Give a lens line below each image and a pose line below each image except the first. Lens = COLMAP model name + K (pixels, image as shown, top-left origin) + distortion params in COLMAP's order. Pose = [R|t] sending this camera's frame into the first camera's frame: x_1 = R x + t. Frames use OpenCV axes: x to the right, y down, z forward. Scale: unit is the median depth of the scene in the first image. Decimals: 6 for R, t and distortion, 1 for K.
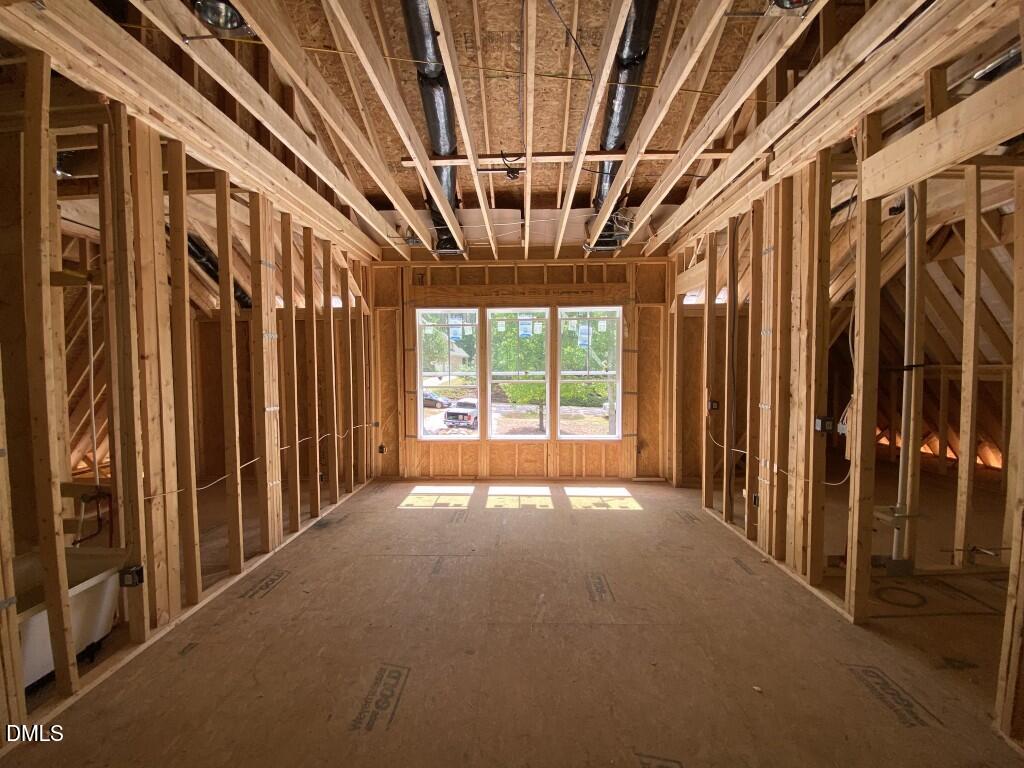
lens RADIAL K [[412.8, 0, 515.5], [0, 412.8, 384.1], [0, 0, 1]] dist [0.004113, -0.013024]
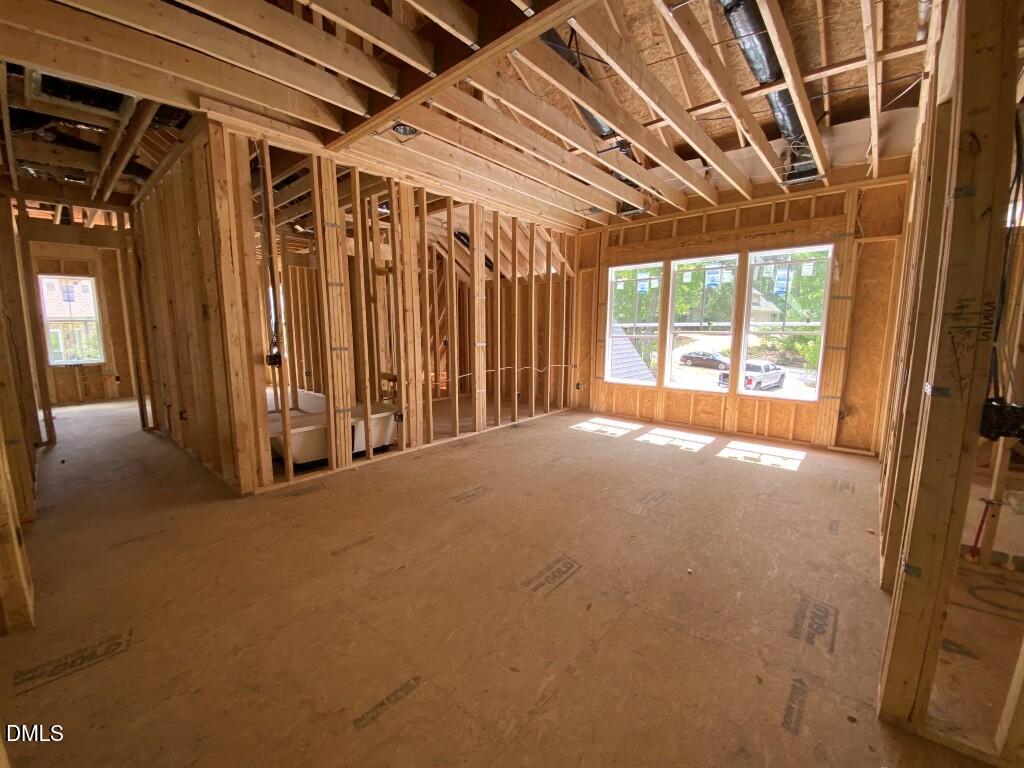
lens RADIAL K [[412.8, 0, 504.8], [0, 412.8, 390.8], [0, 0, 1]] dist [0.004113, -0.013024]
pose [[0.762322, 0.102736, -0.638992, 0.340587], [-0.028977, 0.991748, 0.124882, 0.025366], [0.646549, -0.076684, 0.759009, -0.099775]]
